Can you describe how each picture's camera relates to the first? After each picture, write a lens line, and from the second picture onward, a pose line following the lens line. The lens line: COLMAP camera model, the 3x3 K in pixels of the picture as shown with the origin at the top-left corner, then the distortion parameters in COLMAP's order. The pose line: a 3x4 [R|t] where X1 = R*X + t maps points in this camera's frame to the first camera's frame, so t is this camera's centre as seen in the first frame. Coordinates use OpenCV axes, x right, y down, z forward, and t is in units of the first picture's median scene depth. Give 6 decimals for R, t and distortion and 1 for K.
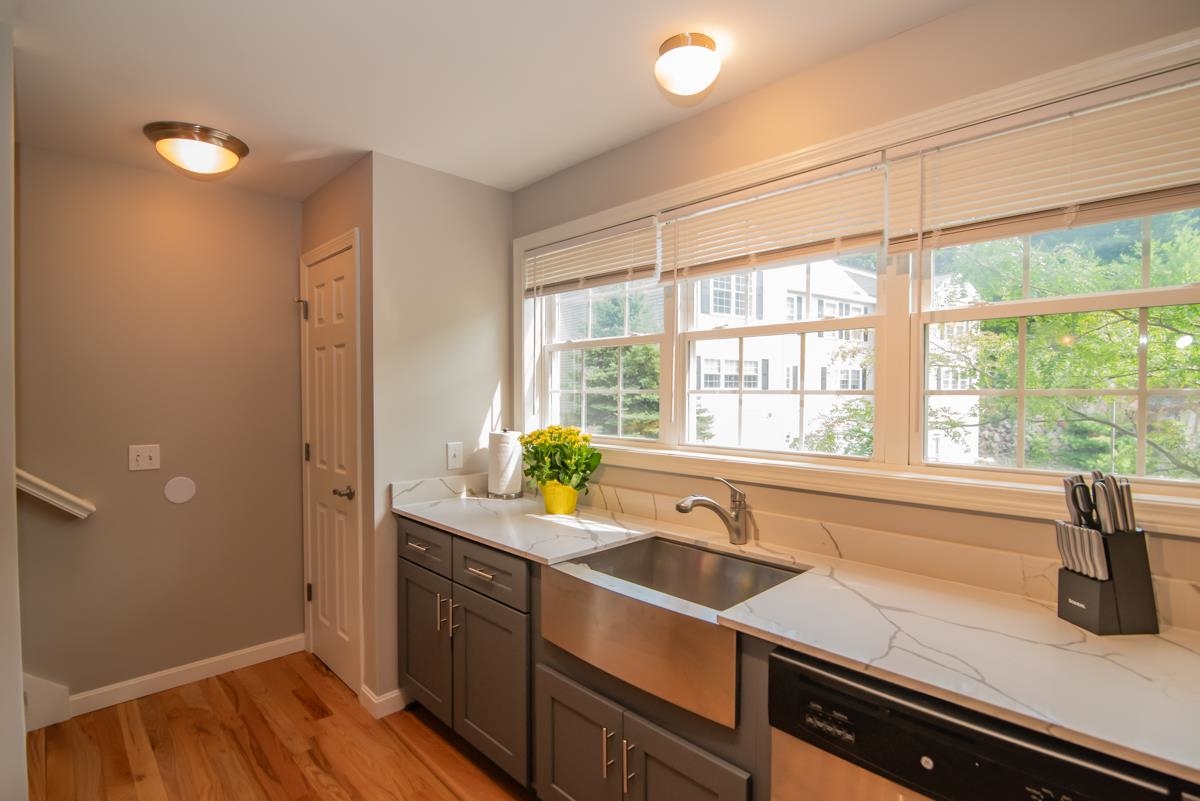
lens RADIAL K [[570.8, 0, 600.1], [0, 570.8, 405.5], [0, 0, 1]] dist [-0.019217, 0.000403]
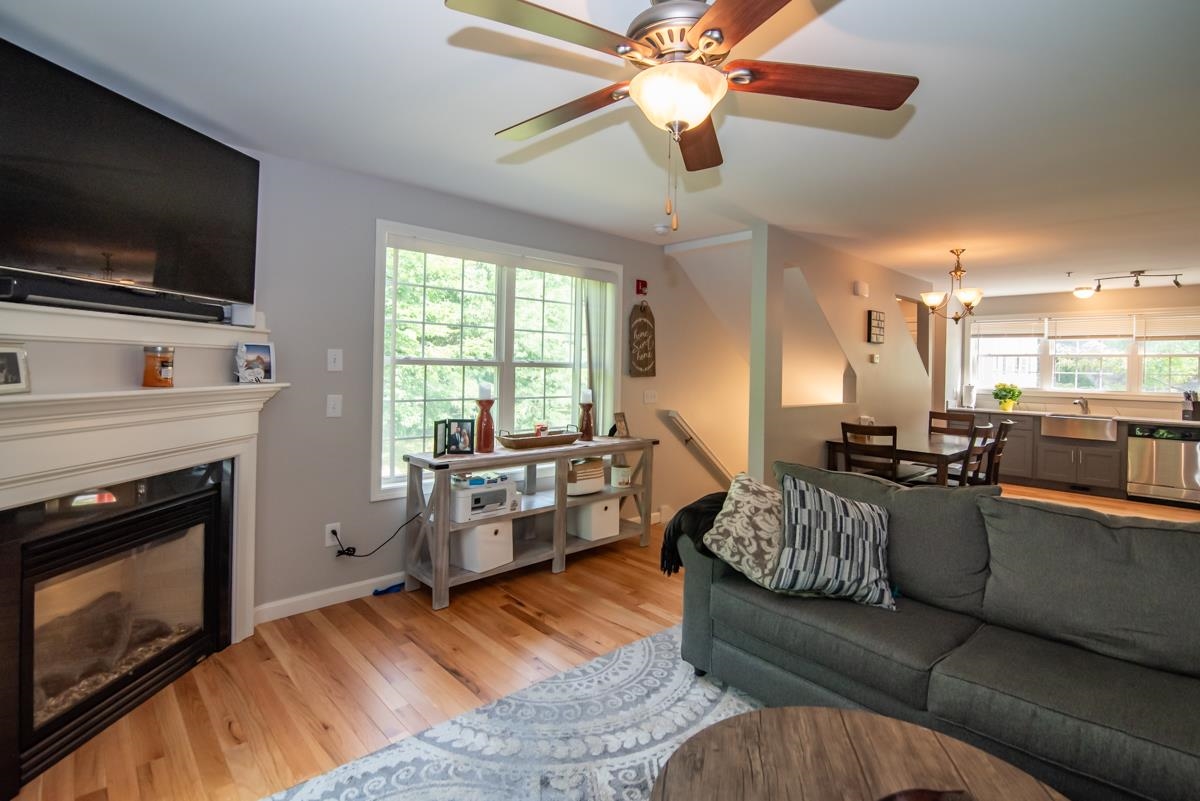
lens RADIAL K [[574.0, 0, 599.8], [0, 574.0, 367.6], [0, 0, 1]] dist [-0.018104, 0.000659]
pose [[0.999270, 0.020935, -0.031971, -2.269132], [-0.021696, 0.999485, -0.023650, 0.077121], [0.031459, 0.024326, 0.999209, -2.252378]]
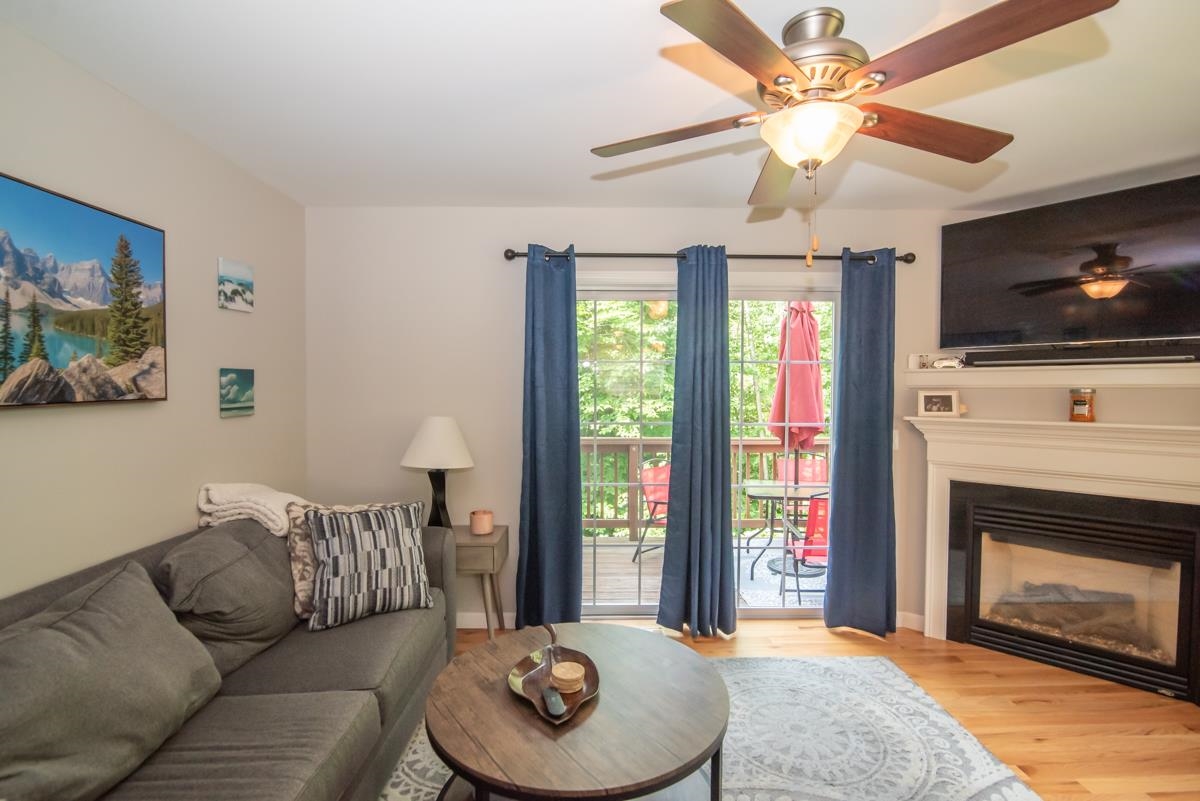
lens RADIAL K [[550.9, 0, 599.0], [0, 550.9, 403.6], [0, 0, 1]] dist [-0.020002, 0.001187]
pose [[-0.696443, 0.017251, -0.717405, -1.536160], [-0.020327, 0.998836, 0.043752, 0.037580], [0.717325, 0.045054, -0.695281, -1.266246]]
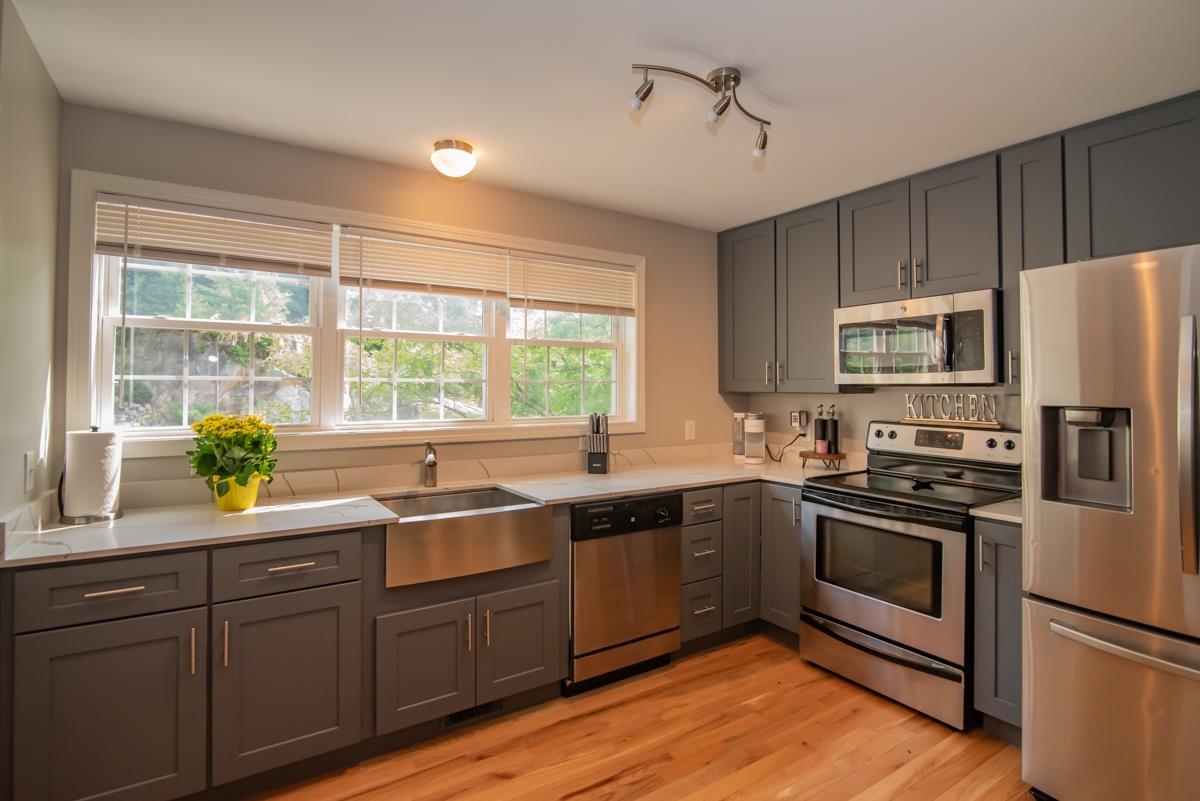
lens RADIAL K [[577.1, 0, 584.8], [0, 577.1, 375.6], [0, 0, 1]] dist [-0.018848, 0.000133]
pose [[0.206222, 0.017816, 0.978343, -0.889304], [0.019508, 0.999561, -0.022315, 0.003827], [-0.978311, 0.023688, 0.205784, 0.266058]]
